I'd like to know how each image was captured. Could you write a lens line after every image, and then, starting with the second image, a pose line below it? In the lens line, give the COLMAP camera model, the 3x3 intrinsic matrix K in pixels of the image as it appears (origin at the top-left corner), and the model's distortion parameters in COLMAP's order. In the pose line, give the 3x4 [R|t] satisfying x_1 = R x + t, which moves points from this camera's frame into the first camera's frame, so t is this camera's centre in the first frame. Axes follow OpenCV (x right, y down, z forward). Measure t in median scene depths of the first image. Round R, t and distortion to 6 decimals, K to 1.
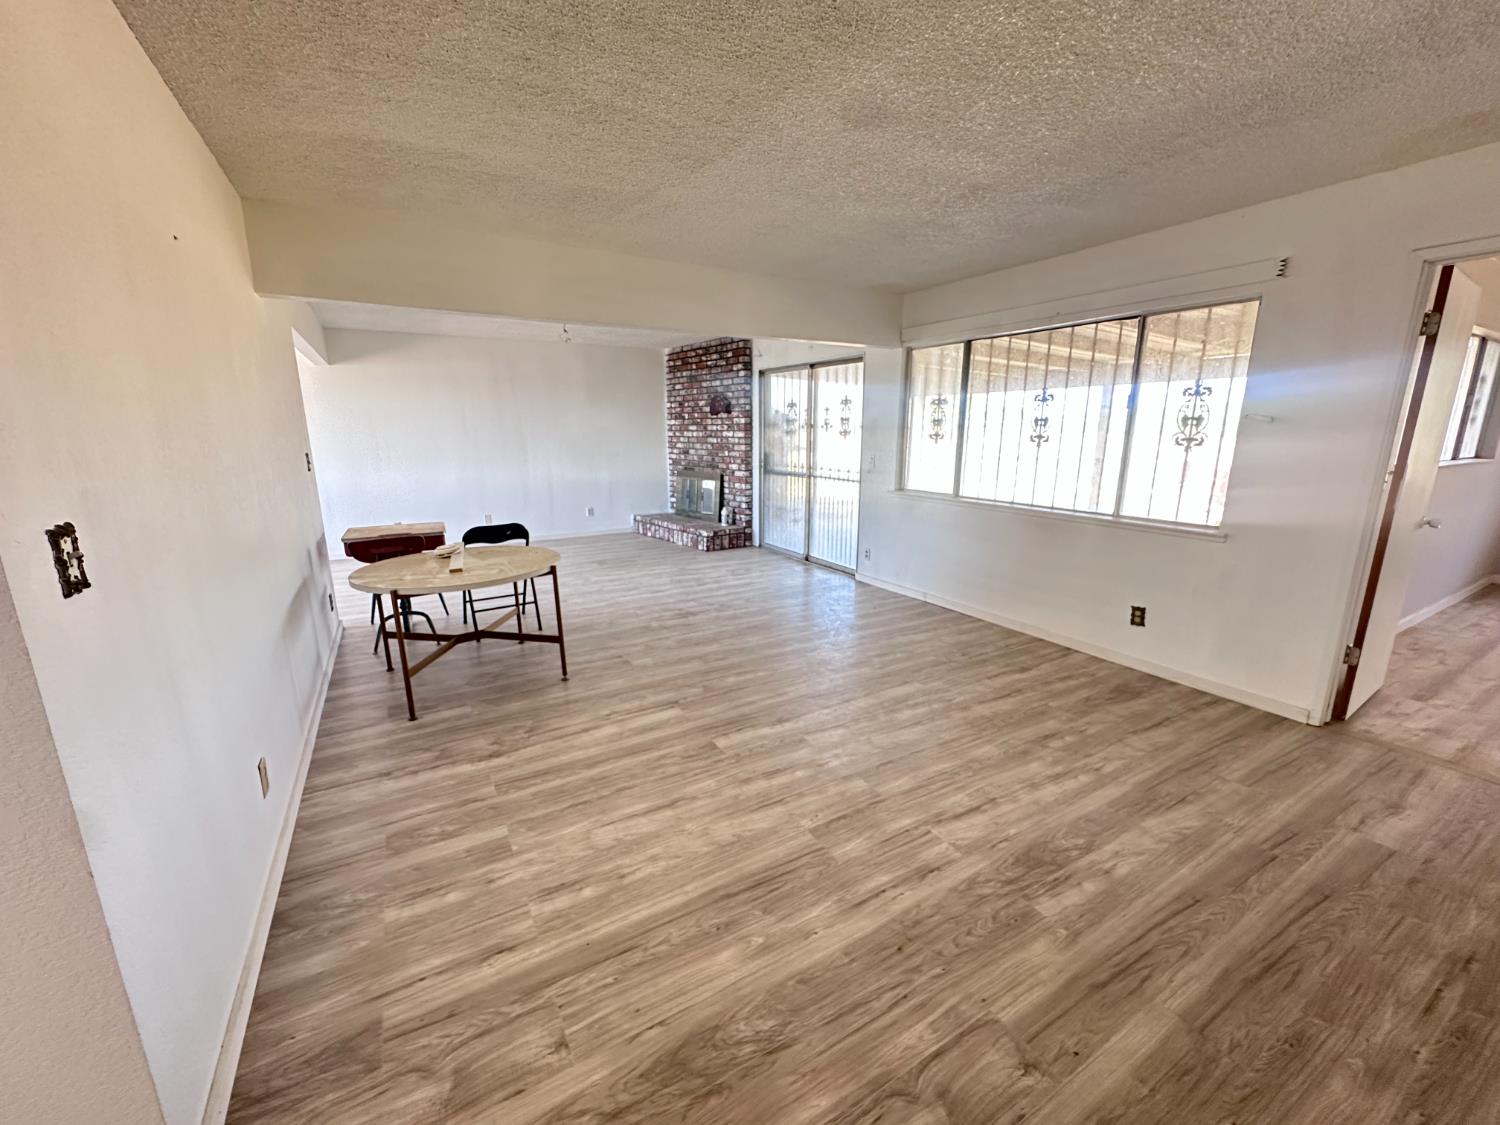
lens RADIAL K [[602.3, 0, 750.0], [0, 602.3, 562.5], [0, 0, 1]] dist [0.013399, -0.000011]
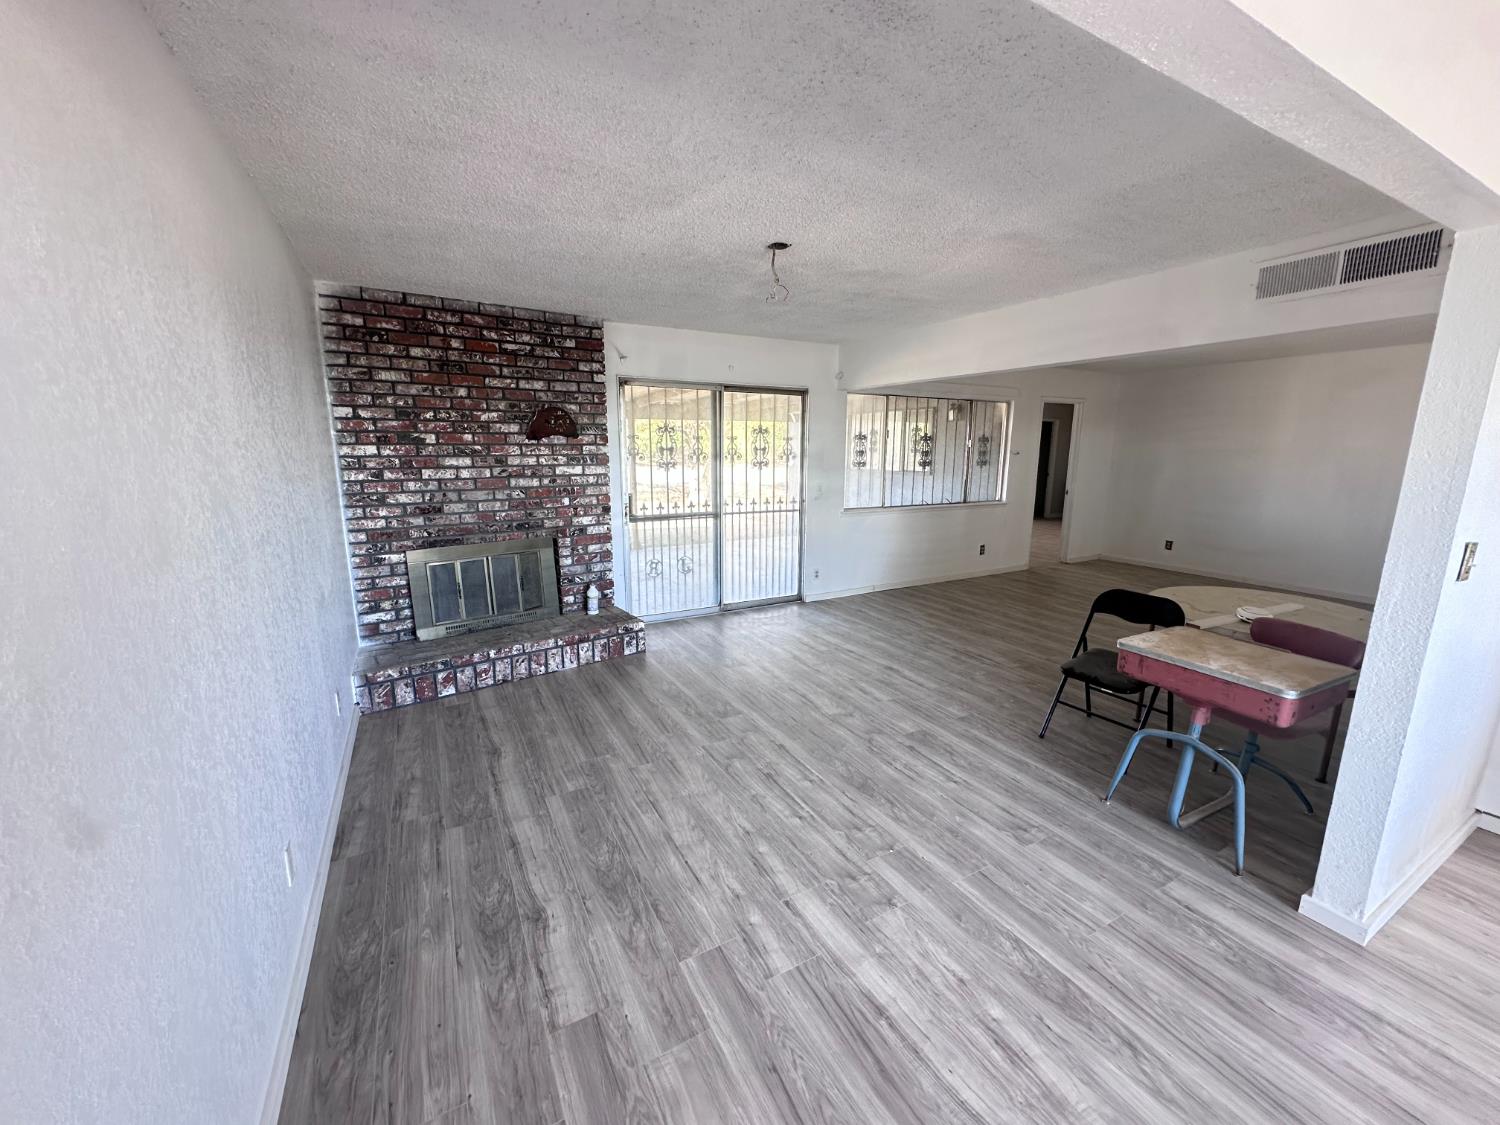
lens RADIAL K [[602.3, 0, 750.0], [0, 602.3, 562.5], [0, 0, 1]] dist [0.013399, -0.000011]
pose [[0.029545, -0.185125, 0.982271, -0.666523], [0.219483, 0.959918, 0.174311, -0.192088], [-0.975169, 0.210442, 0.068993, 0.806699]]
